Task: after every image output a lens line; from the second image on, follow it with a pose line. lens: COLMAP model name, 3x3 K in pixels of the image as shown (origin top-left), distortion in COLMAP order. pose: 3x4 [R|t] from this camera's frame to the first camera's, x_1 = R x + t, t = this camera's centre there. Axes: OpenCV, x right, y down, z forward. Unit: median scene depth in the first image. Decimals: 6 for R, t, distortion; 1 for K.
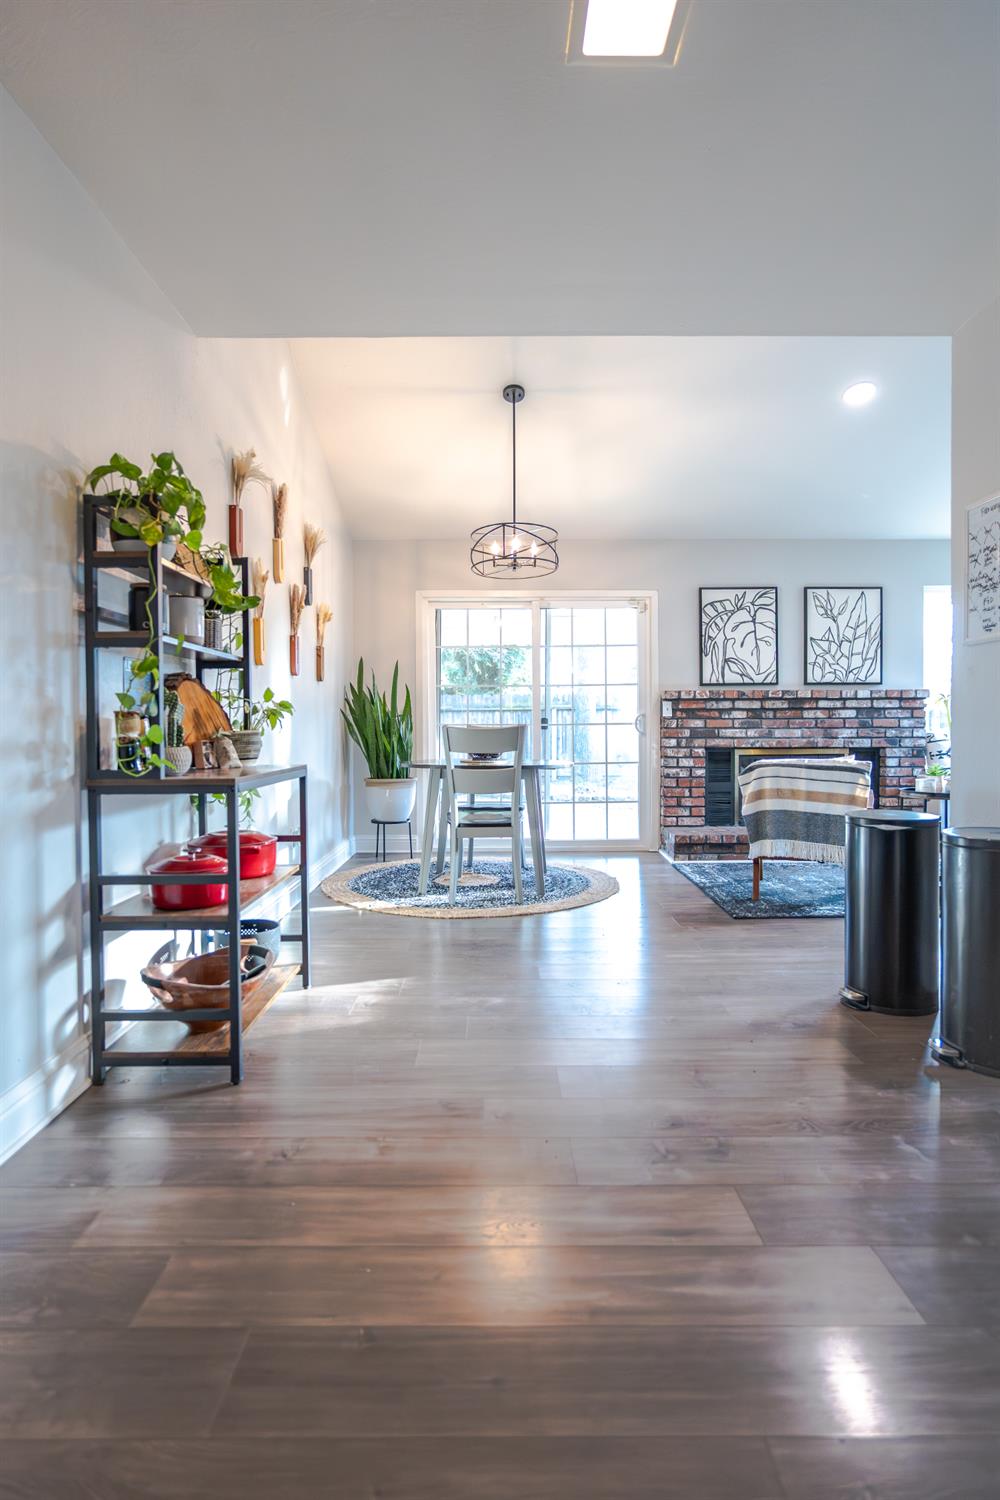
lens RADIAL K [[752.9, 0, 504.6], [0, 752.9, 743.6], [0, 0, 1]] dist [-0.004219, 0.000158]
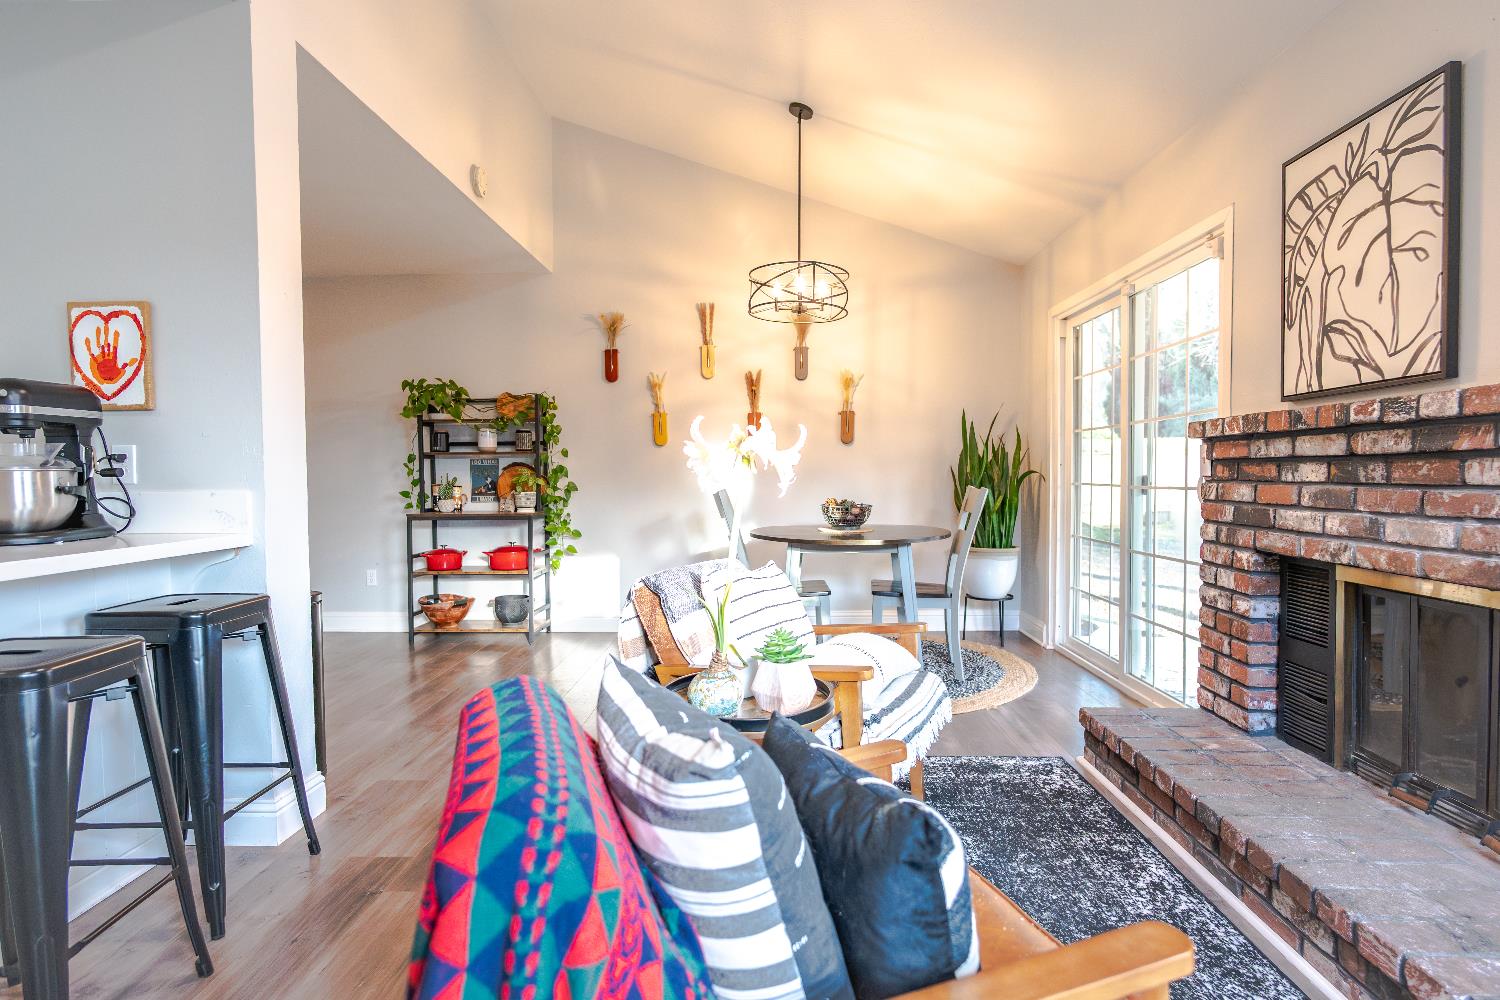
lens RADIAL K [[764.5, 0, 750.0], [0, 764.5, 500.0], [0, 0, 1]] dist [-0.000141, 0.001366]
pose [[0.002391, 0.039087, -0.999233, 0.693752], [-0.002214, 0.999234, 0.039081, -0.039004], [0.999995, 0.002119, 0.002476, 0.714741]]
